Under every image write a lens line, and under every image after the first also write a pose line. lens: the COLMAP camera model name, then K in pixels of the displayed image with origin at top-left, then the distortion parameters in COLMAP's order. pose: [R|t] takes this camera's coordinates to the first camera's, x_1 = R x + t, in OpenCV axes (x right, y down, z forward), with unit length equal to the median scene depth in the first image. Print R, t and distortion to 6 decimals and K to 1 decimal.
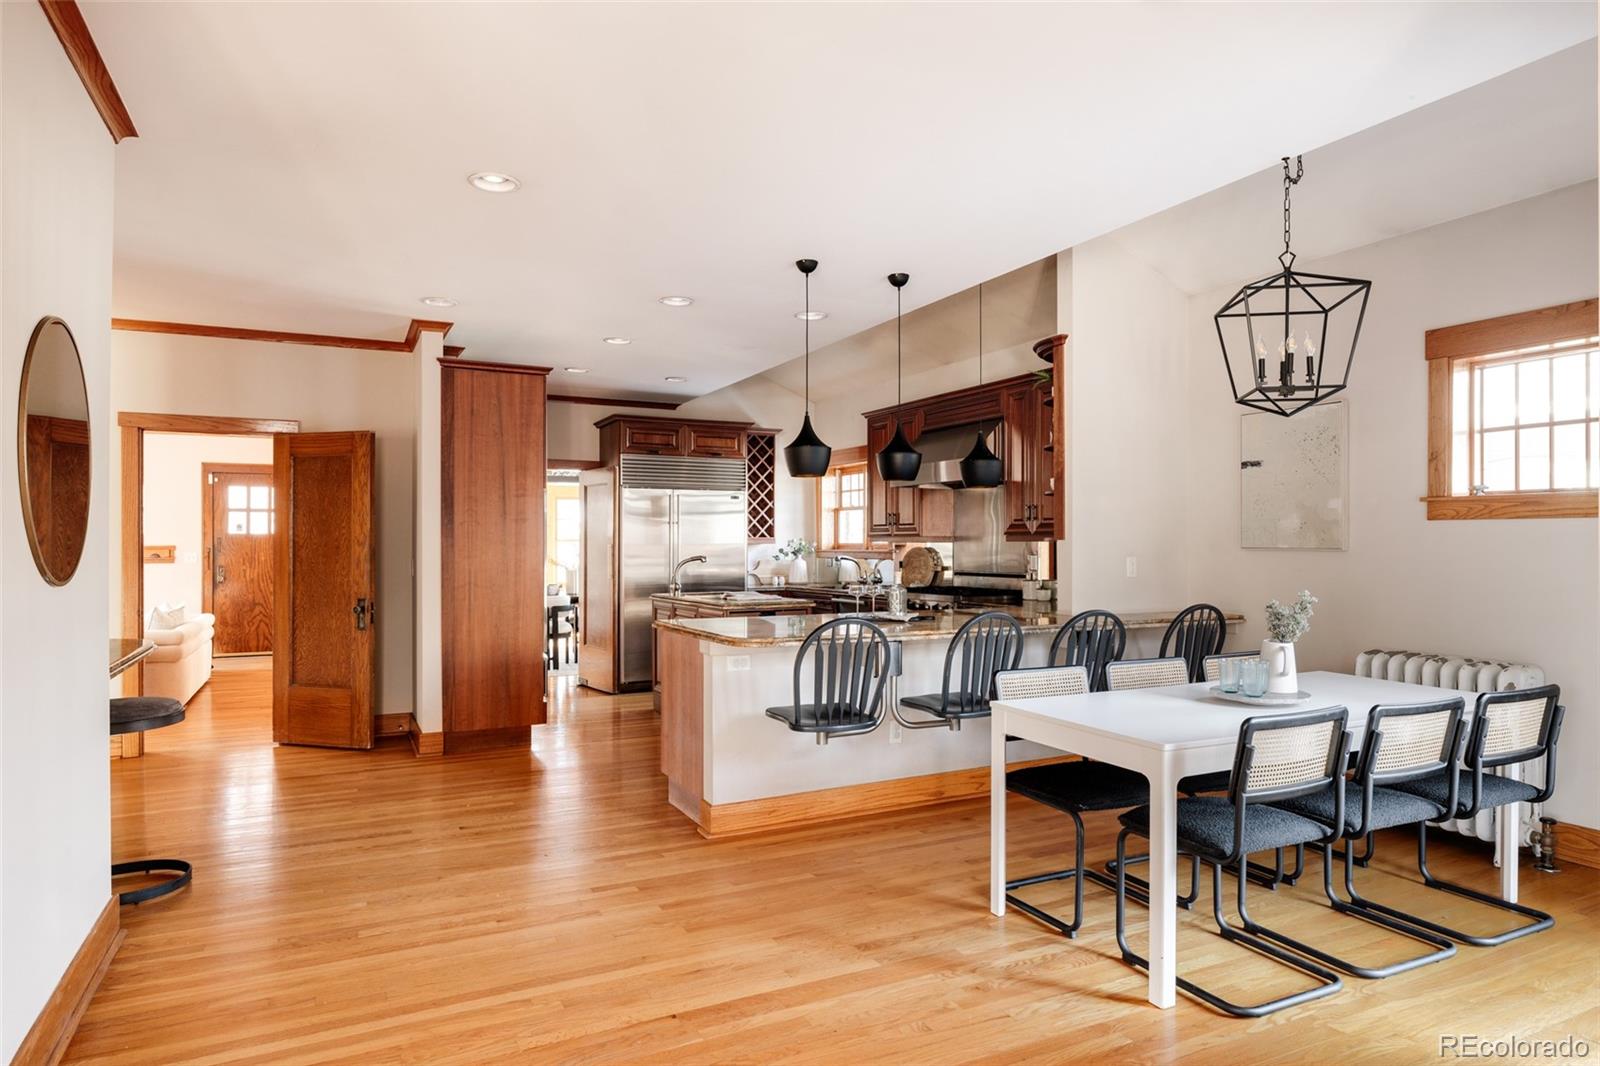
lens RADIAL K [[958.0, 0, 801.0], [0, 958.0, 537.5], [0, 0, 1]] dist [0.002018, 0.000369]
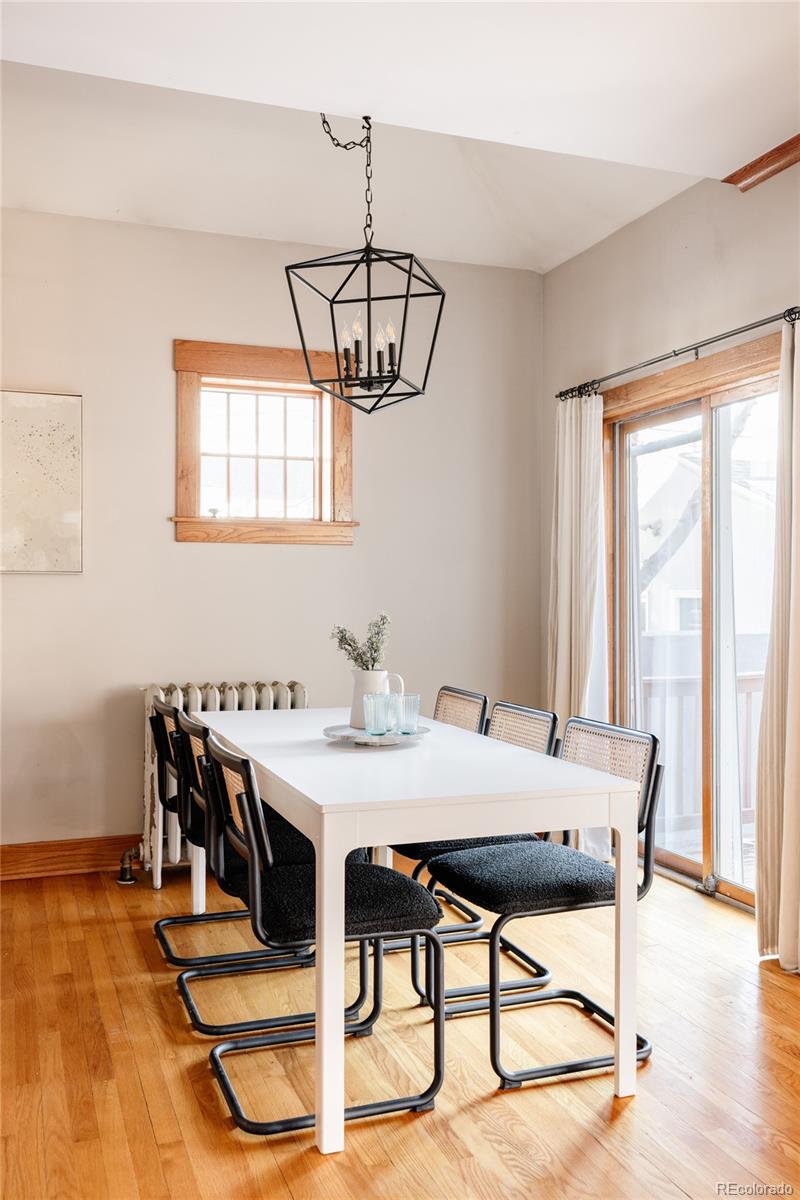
lens RADIAL K [[1051.7, 0, 400.5], [0, 1051.7, 601.6], [0, 0, 1]] dist [-0.001734, 0.001483]
pose [[0.104233, -0.013223, 0.994465, -0.363906], [-0.008065, 0.999867, 0.014140, 0.025340], [-0.994520, -0.009494, 0.104113, 0.708901]]
